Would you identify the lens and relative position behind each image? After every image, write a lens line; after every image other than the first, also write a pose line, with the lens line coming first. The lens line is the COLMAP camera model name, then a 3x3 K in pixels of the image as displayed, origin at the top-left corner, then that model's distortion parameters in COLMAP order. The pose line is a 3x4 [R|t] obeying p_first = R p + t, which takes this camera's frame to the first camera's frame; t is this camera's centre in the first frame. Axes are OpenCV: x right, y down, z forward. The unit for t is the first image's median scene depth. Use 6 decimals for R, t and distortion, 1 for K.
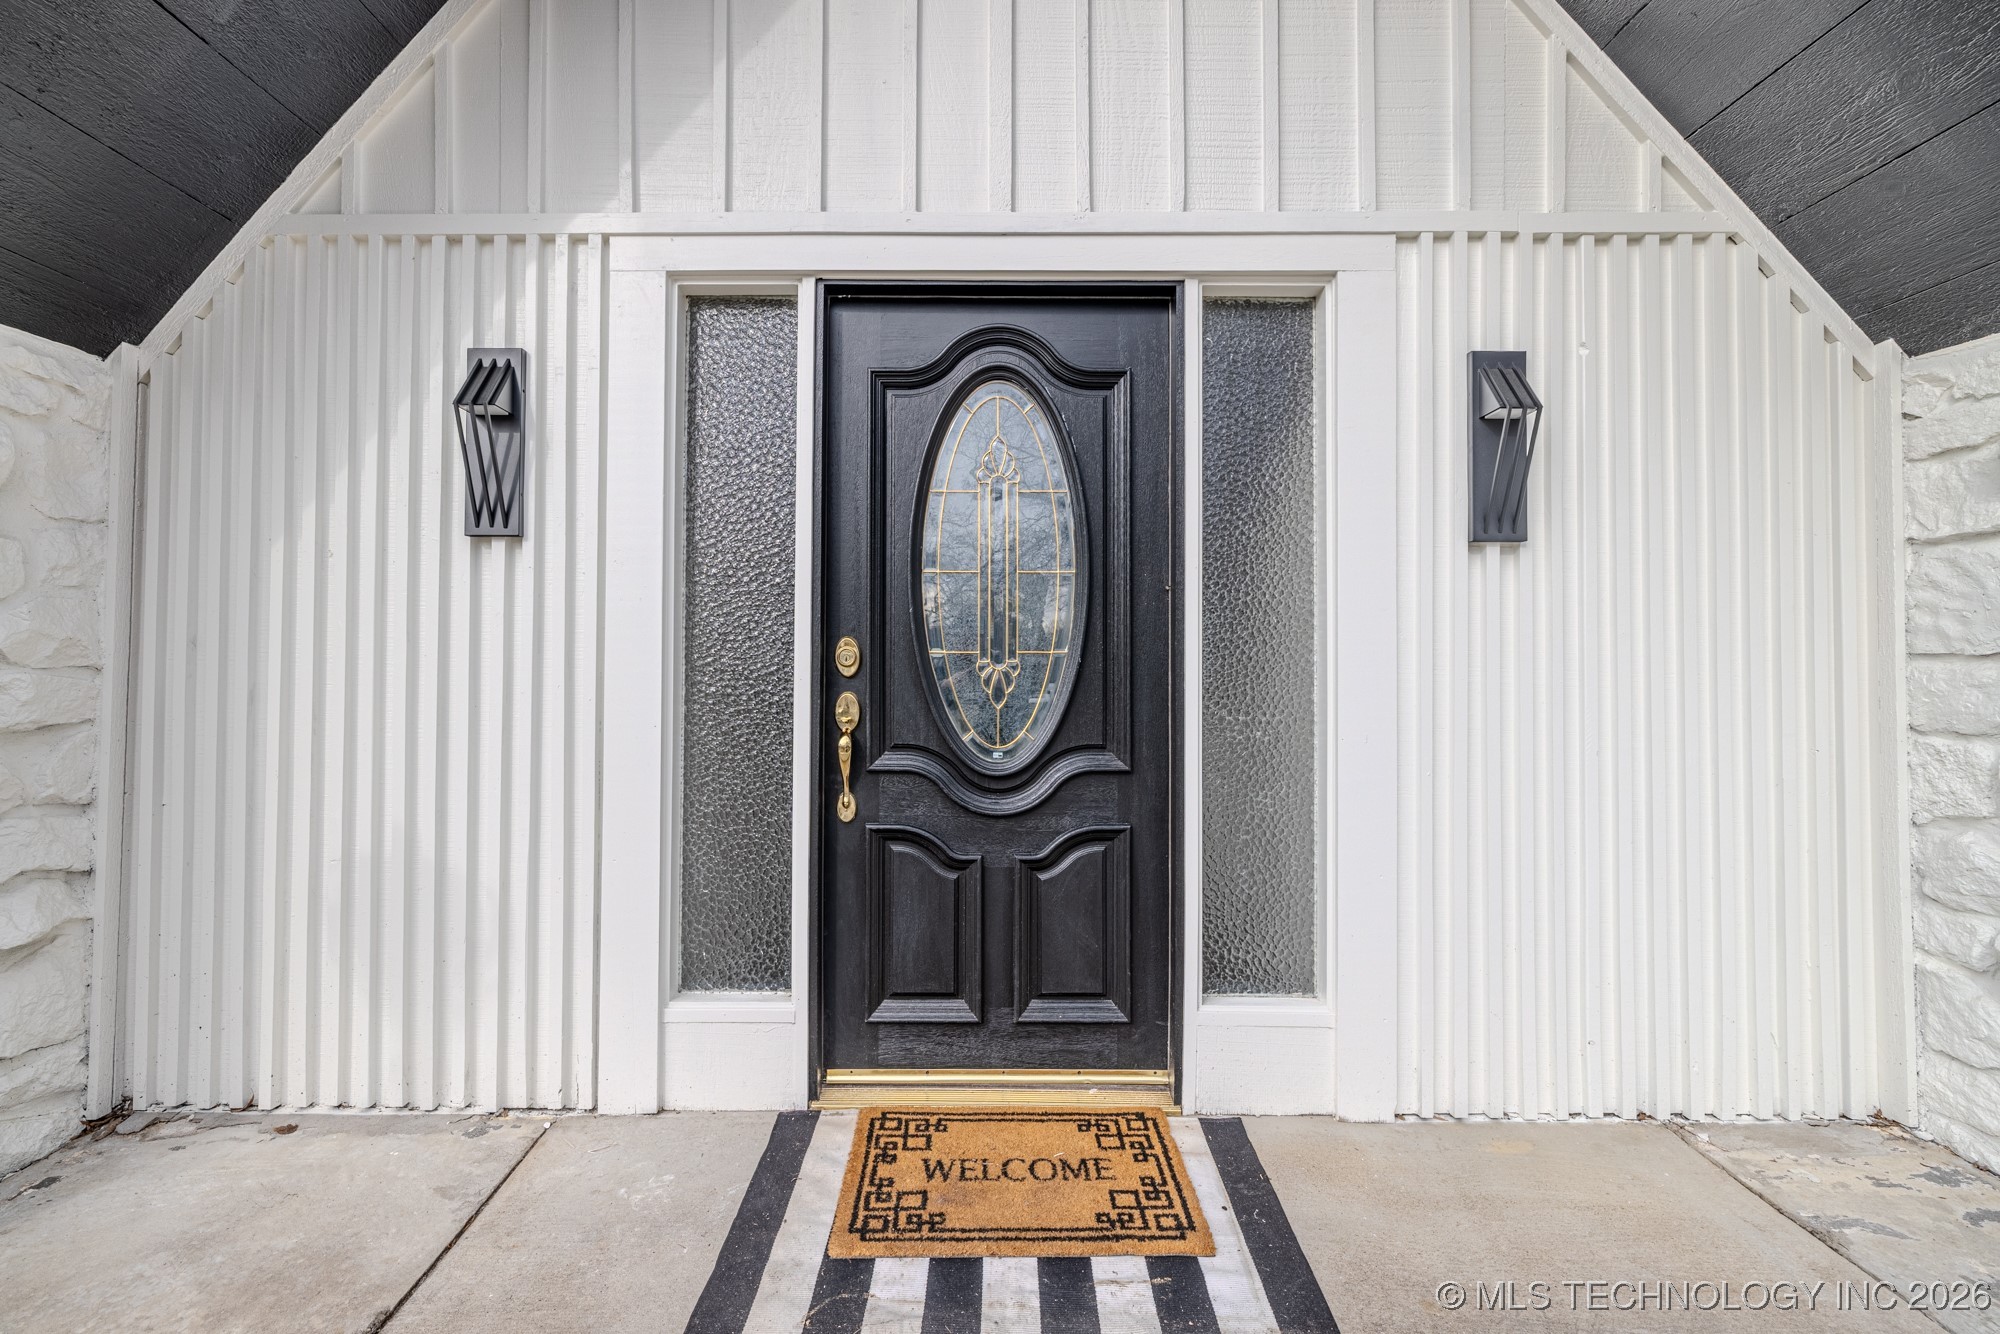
lens RADIAL K [[839.8, 0, 997.9], [0, 839.8, 667.6], [0, 0, 1]] dist [0.000433, -0.000484]
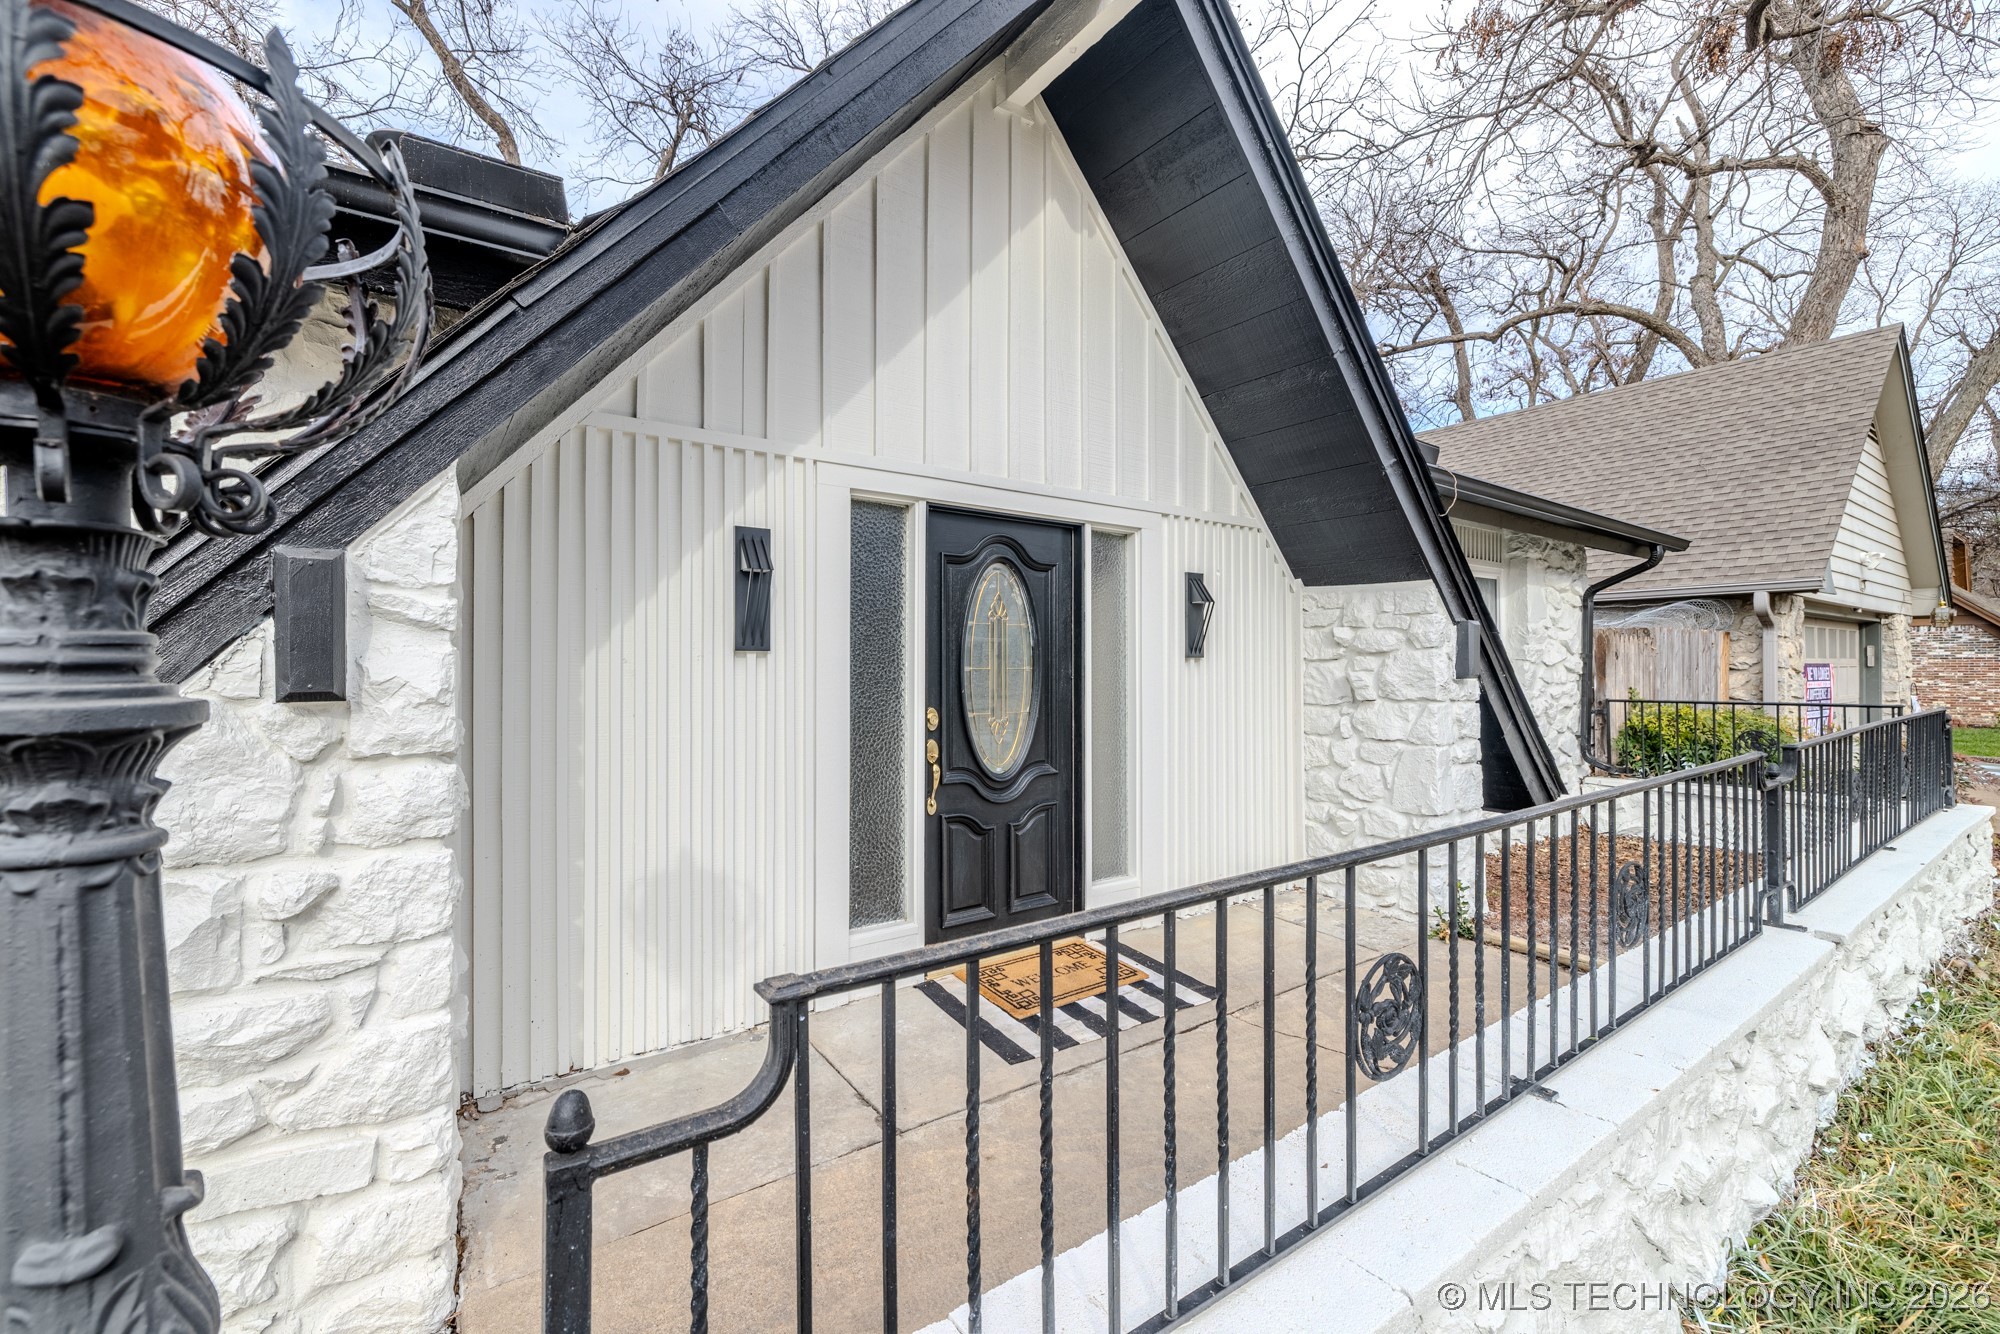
lens RADIAL K [[839.8, 0, 997.9], [0, 839.8, 667.6], [0, 0, 1]] dist [0.000433, -0.000484]
pose [[0.805547, -0.002203, 0.592528, -1.145866], [-0.001592, 0.999981, 0.005883, -0.134826], [-0.592530, -0.005682, 0.805528, -0.489779]]
